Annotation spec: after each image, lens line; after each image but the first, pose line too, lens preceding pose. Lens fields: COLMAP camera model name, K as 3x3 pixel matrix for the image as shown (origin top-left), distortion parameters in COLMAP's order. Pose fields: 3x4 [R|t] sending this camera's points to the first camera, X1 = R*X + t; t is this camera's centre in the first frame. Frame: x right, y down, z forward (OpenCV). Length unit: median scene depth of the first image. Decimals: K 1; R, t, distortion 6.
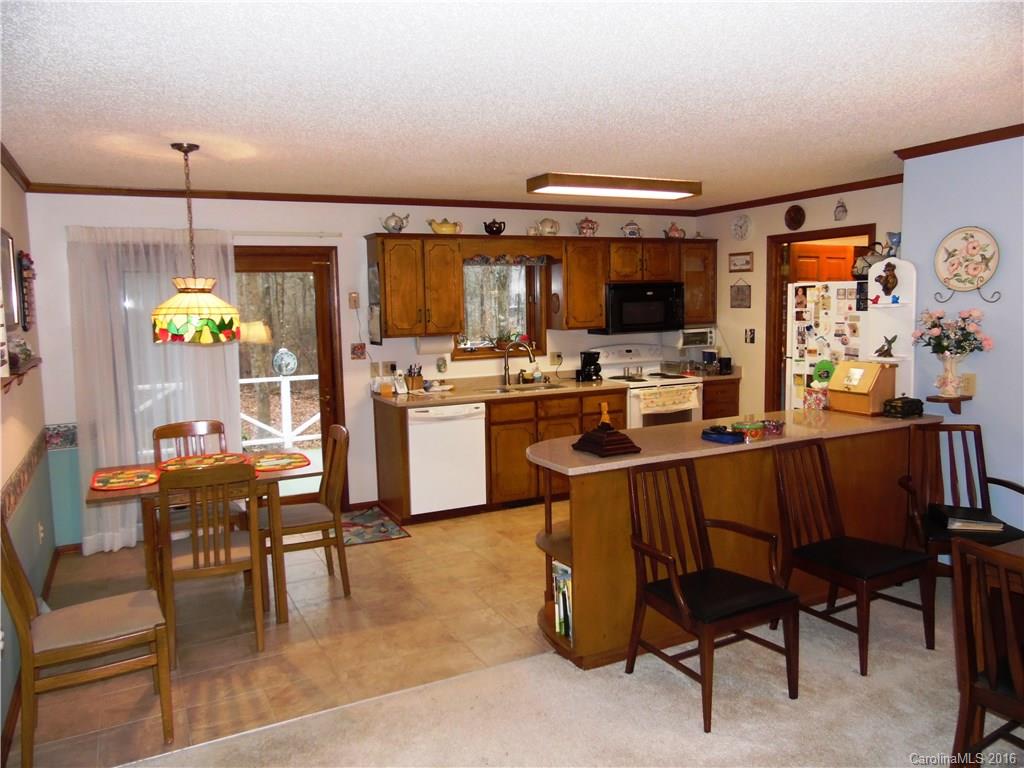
lens RADIAL K [[764.5, 0, 511.5], [0, 764.5, 386.9], [0, 0, 1]] dist [-0.041372, 0.077243]
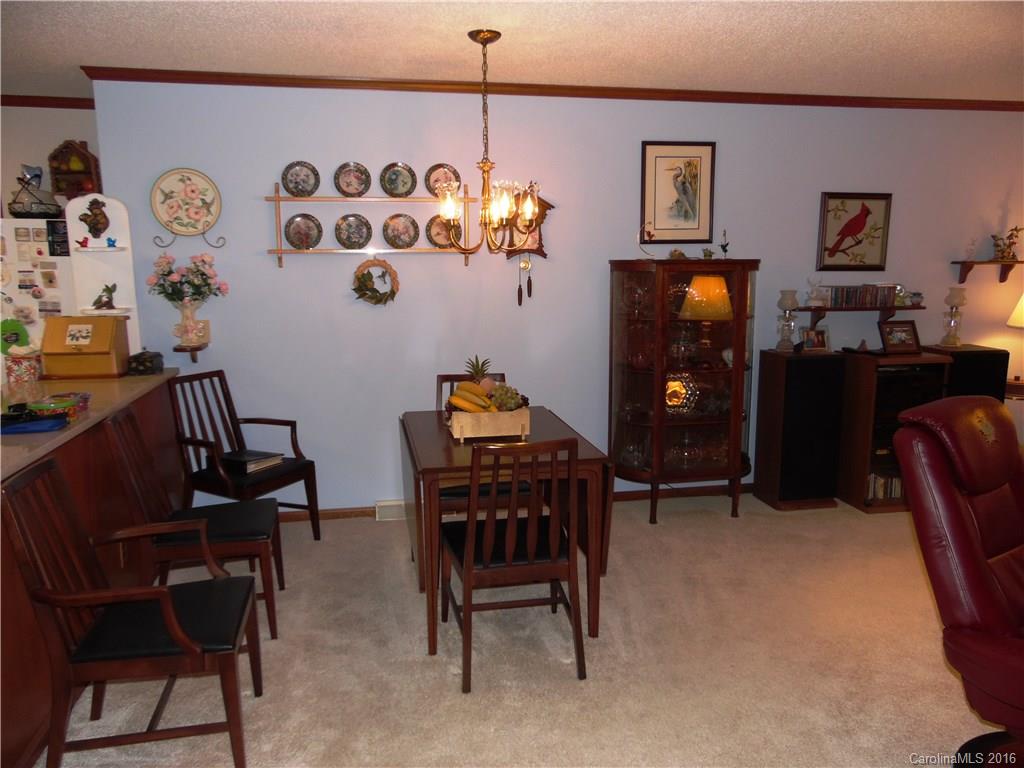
lens RADIAL K [[764.5, 0, 510.4], [0, 764.5, 384.0], [0, 0, 1]] dist [-0.041372, 0.077243]
pose [[0.273669, -0.135214, 0.952272, -0.173831], [0.102609, 0.988523, 0.110873, -0.002988], [-0.956335, 0.067369, 0.284402, 0.246971]]
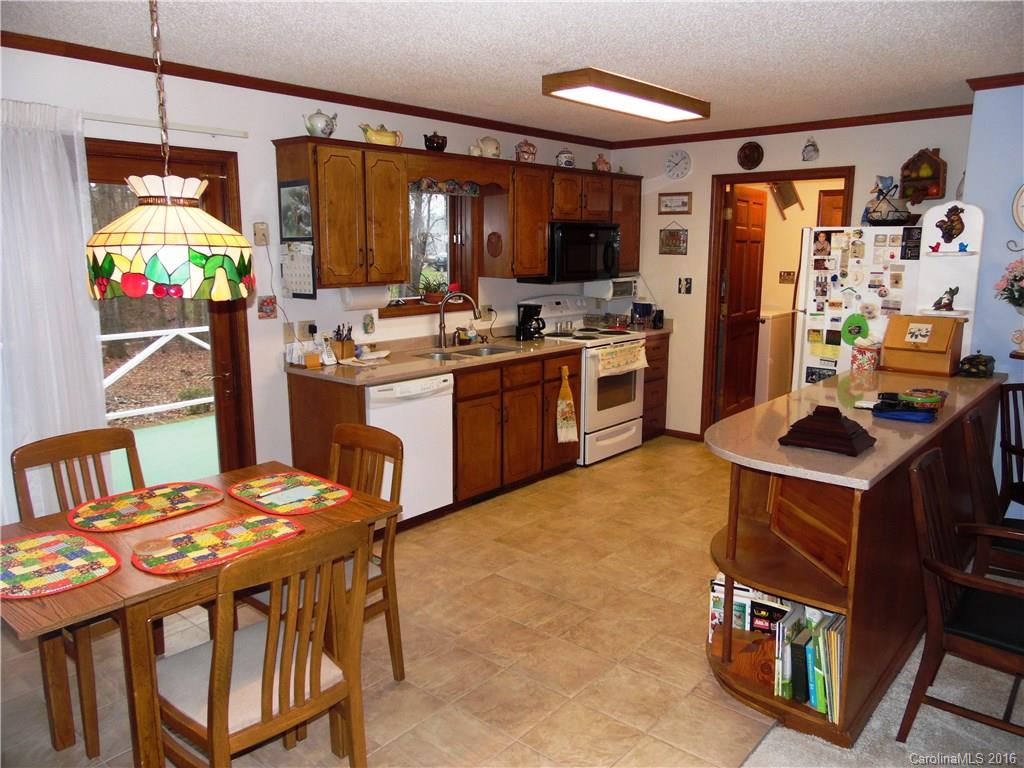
lens RADIAL K [[764.5, 0, 508.3], [0, 764.5, 384.6], [0, 0, 1]] dist [-0.041372, 0.077243]
pose [[0.924647, -0.046668, 0.377956, -0.271536], [0.021893, 0.997336, 0.069586, -0.020109], [-0.380196, -0.056068, 0.923205, 0.272059]]
